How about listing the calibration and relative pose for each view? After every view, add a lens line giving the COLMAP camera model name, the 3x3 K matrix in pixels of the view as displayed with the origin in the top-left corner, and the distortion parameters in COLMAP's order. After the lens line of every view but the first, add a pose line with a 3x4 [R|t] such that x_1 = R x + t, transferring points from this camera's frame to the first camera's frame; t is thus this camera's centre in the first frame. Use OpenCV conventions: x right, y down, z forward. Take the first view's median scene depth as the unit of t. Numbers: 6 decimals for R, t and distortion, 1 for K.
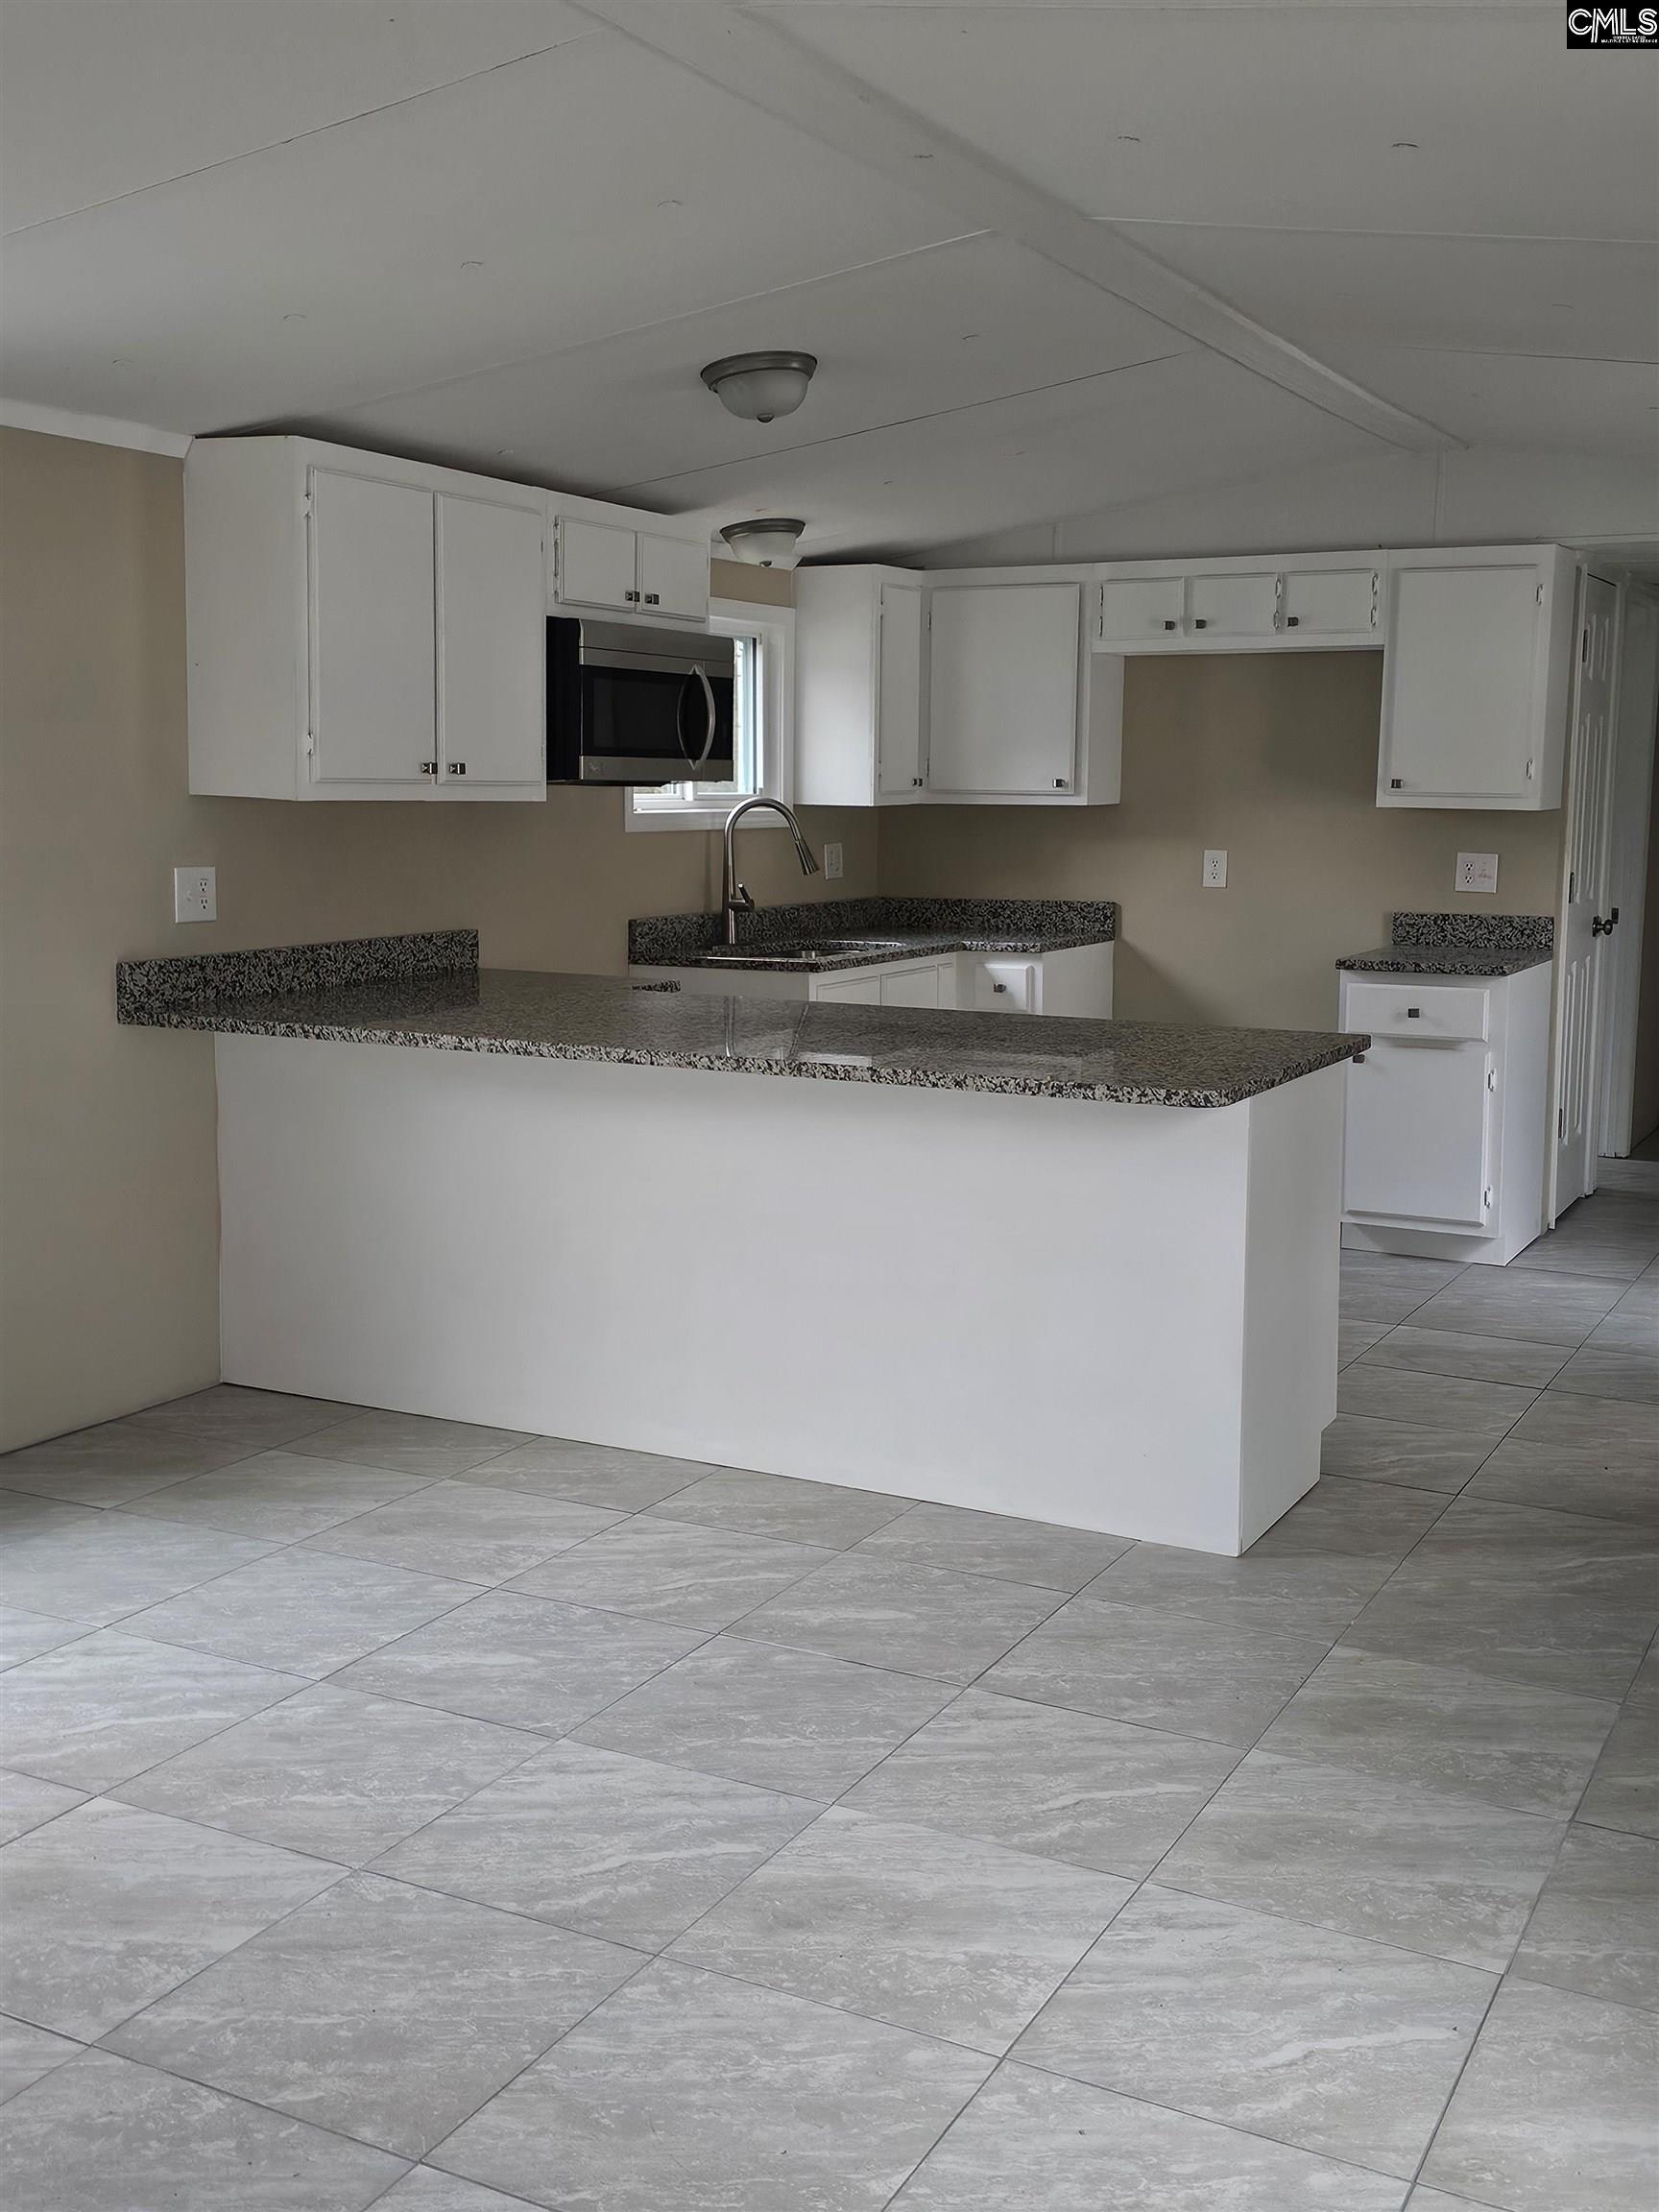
lens RADIAL K [[2237.9, 0, 860.9], [0, 2237.9, 1067.9], [0, 0, 1]] dist [0.117519, -0.192658]
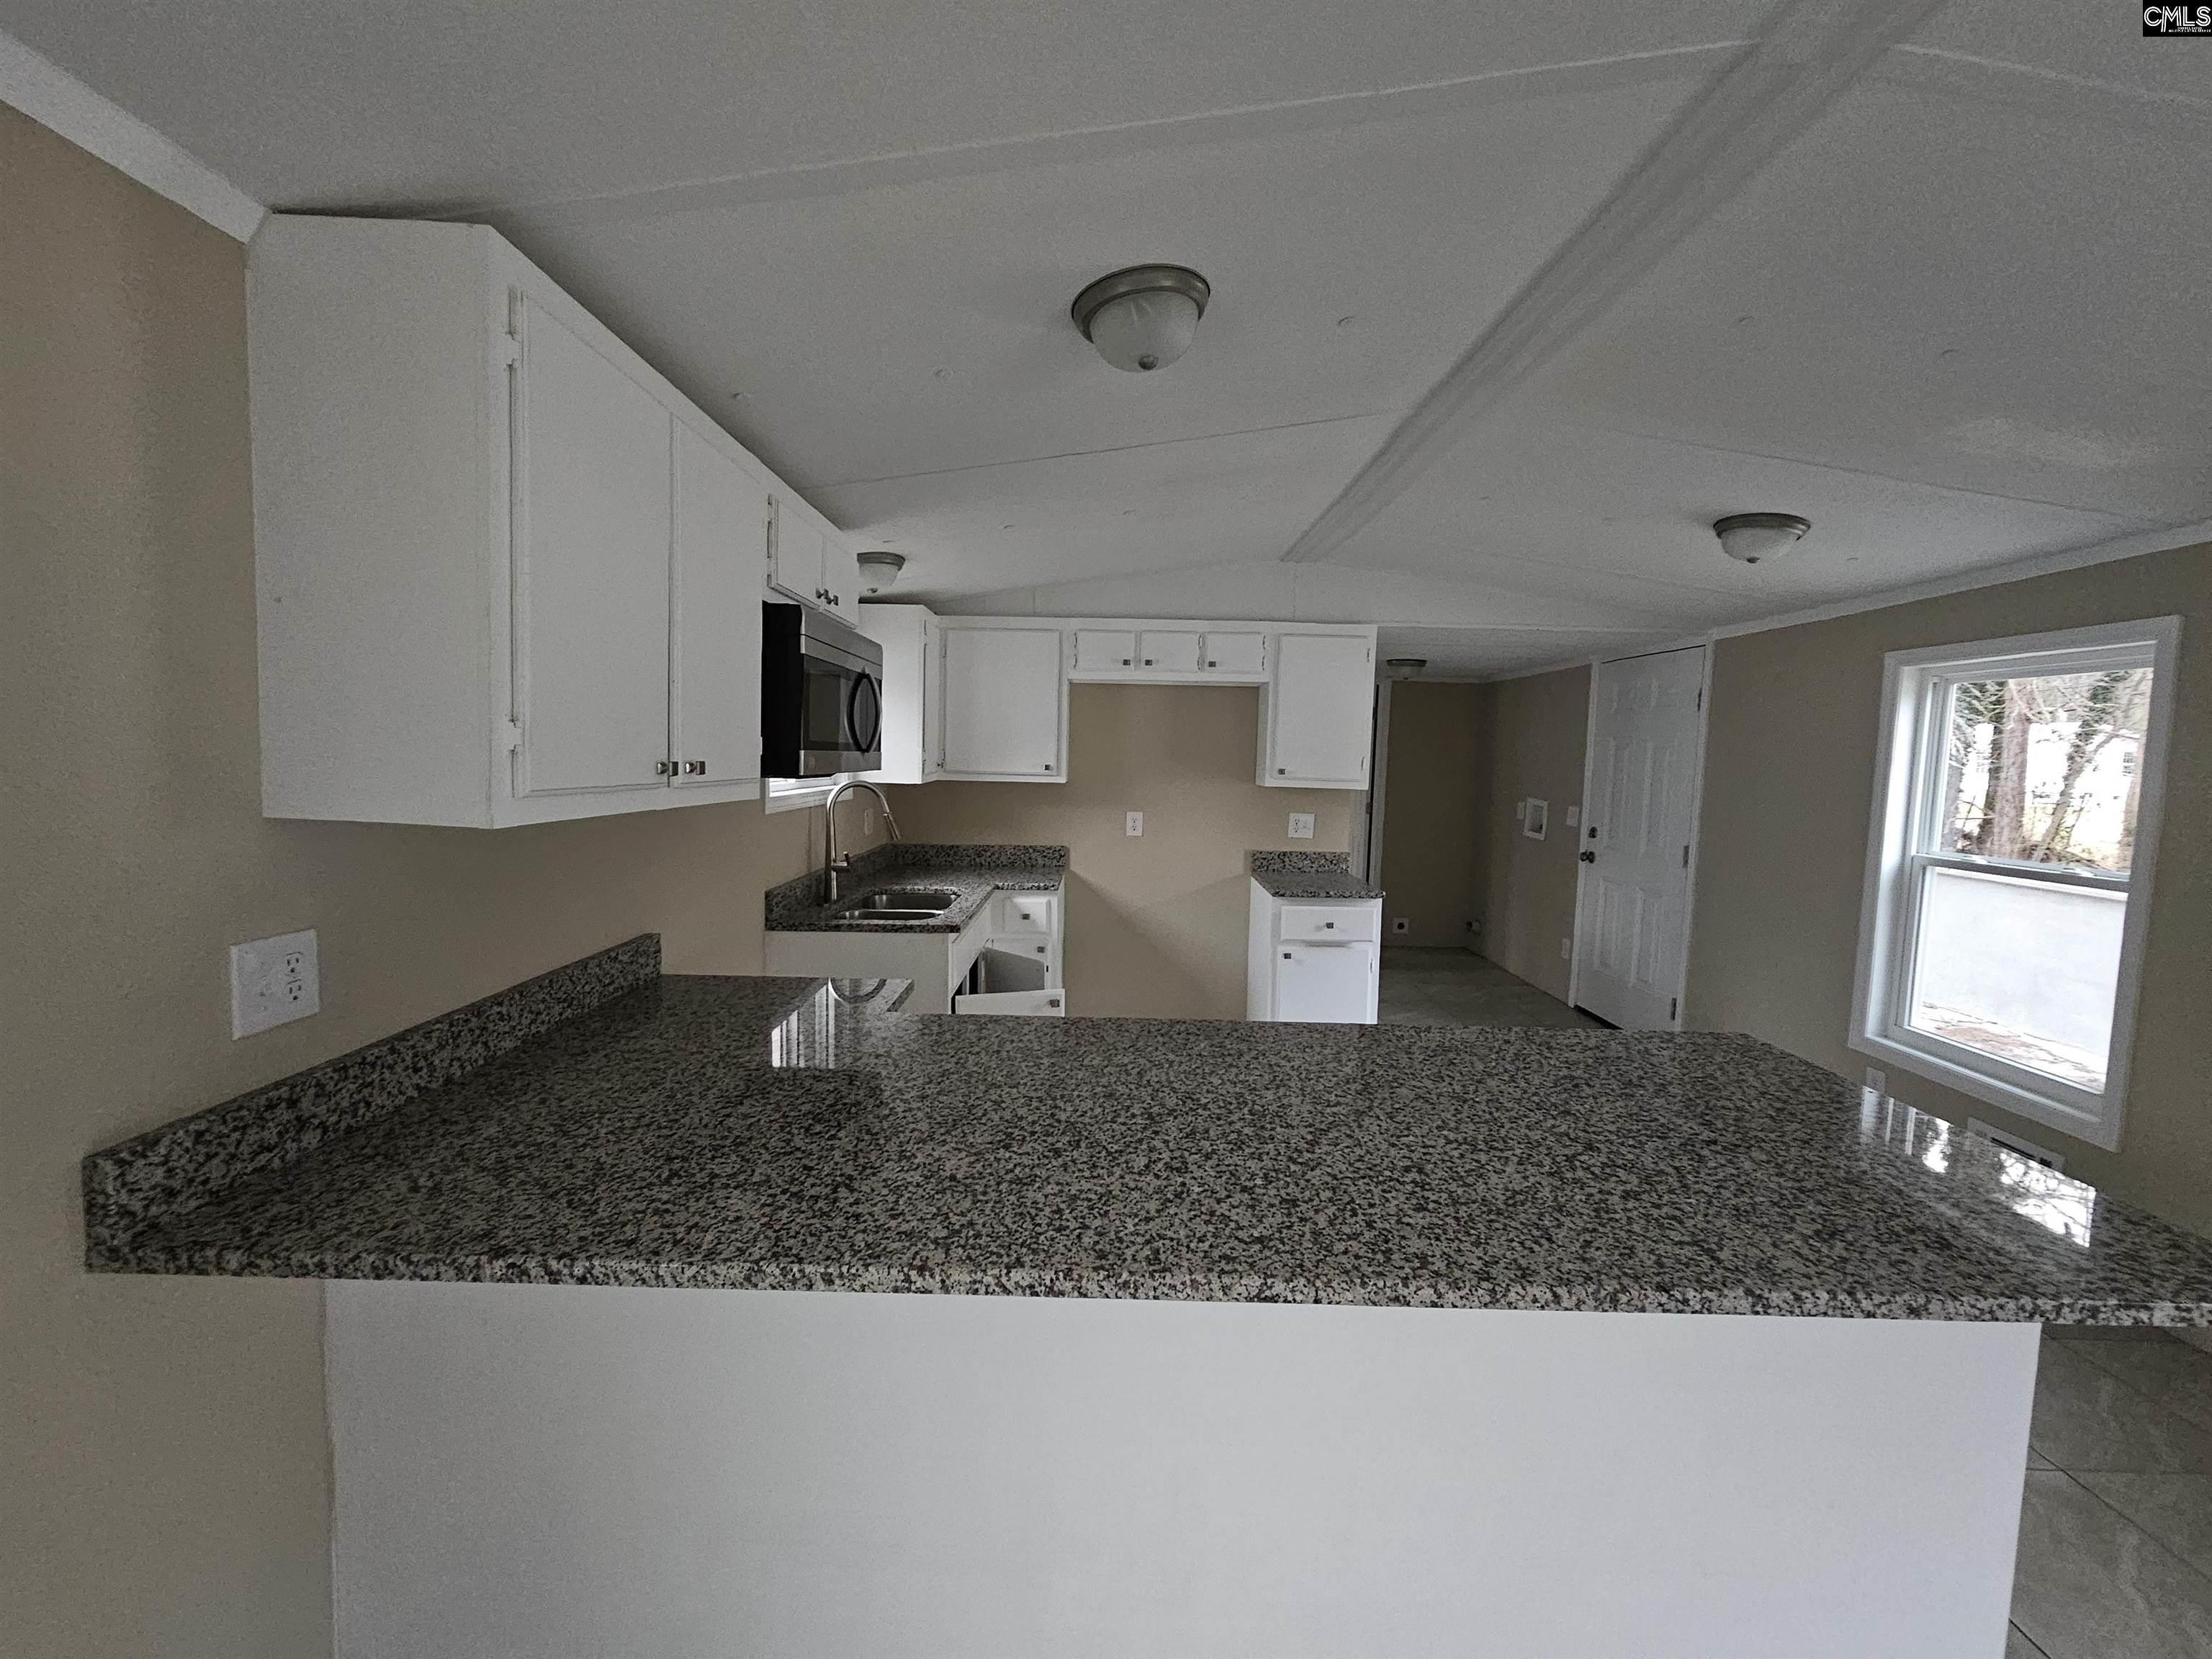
lens RADIAL K [[901.3, 0, 1100.6], [0, 901.3, 824.8], [0, 0, 1]] dist [0.000913, -0.000266]
pose [[0.891069, -0.025168, 0.453169, -0.213282], [0.045244, 0.998414, -0.033512, -0.103657], [-0.451606, 0.050365, 0.890795, 0.706034]]
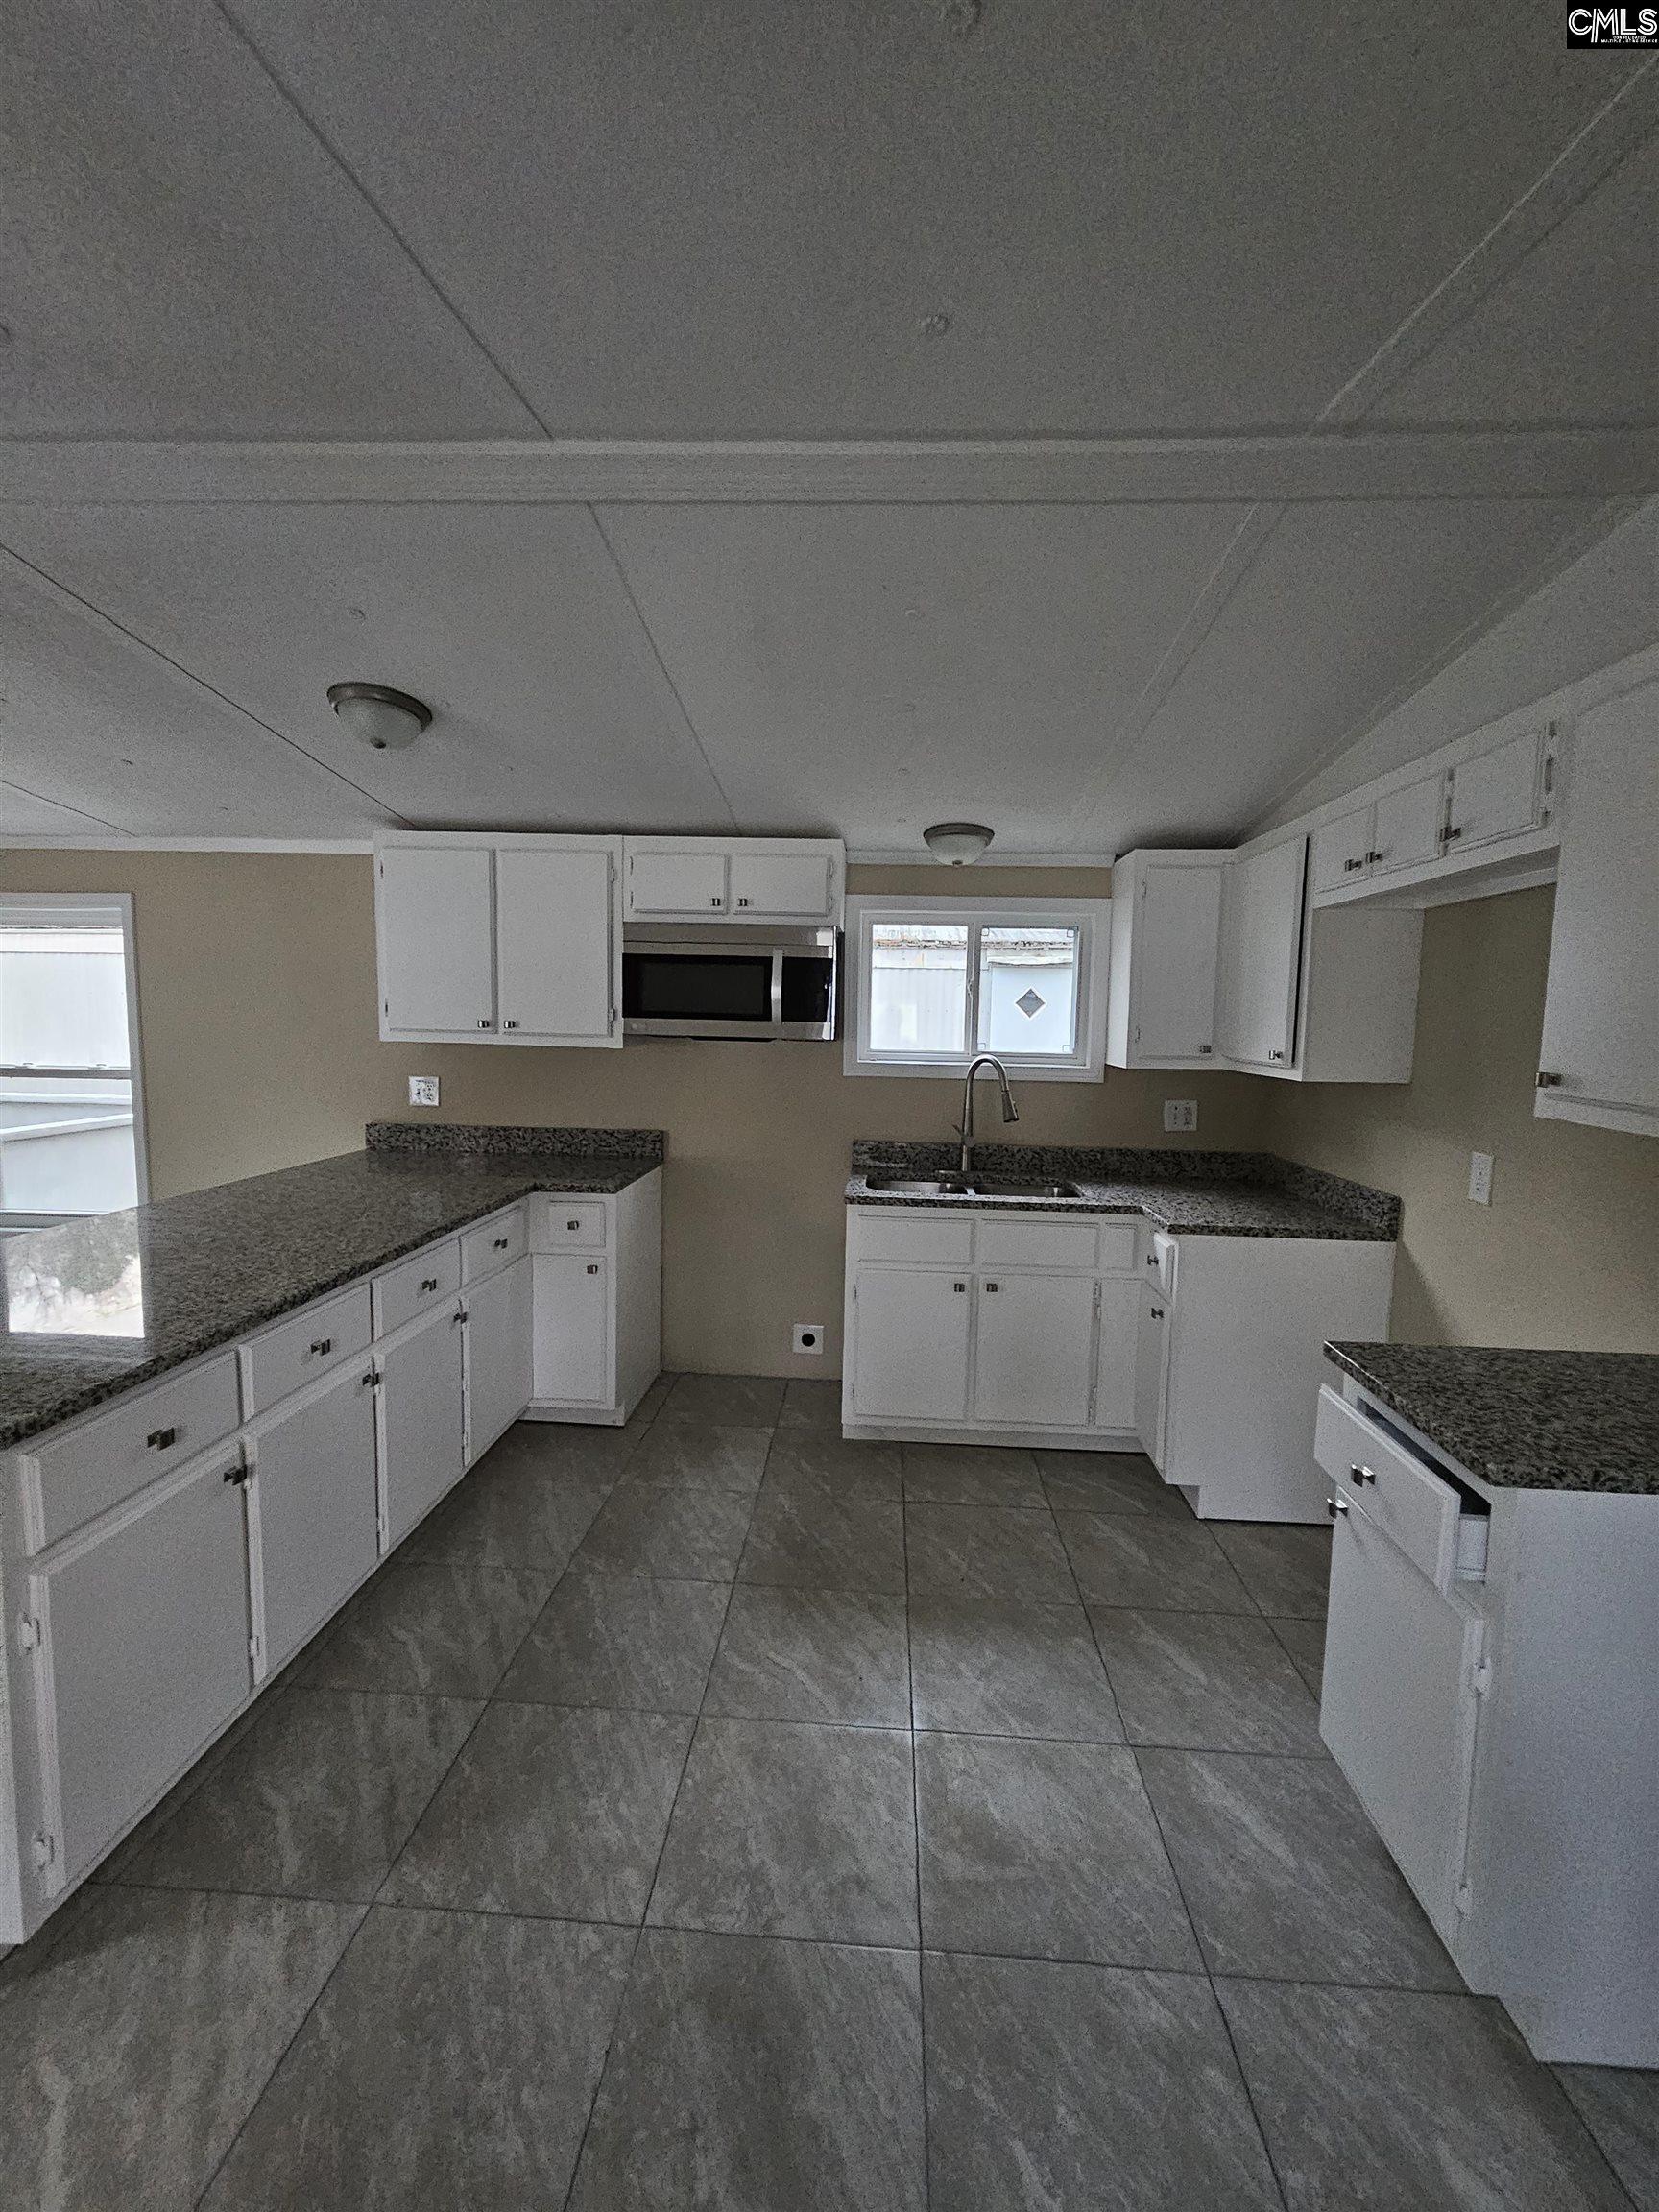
lens RADIAL K [[903.5, 0, 836.6], [0, 903.5, 1096.7], [0, 0, 1]] dist [0.000165, -0.000465]
pose [[0.411077, 0.083678, -0.907752, 0.520110], [-0.137724, 0.990049, 0.028895, -0.143694], [0.901137, 0.113141, 0.418511, 1.026211]]
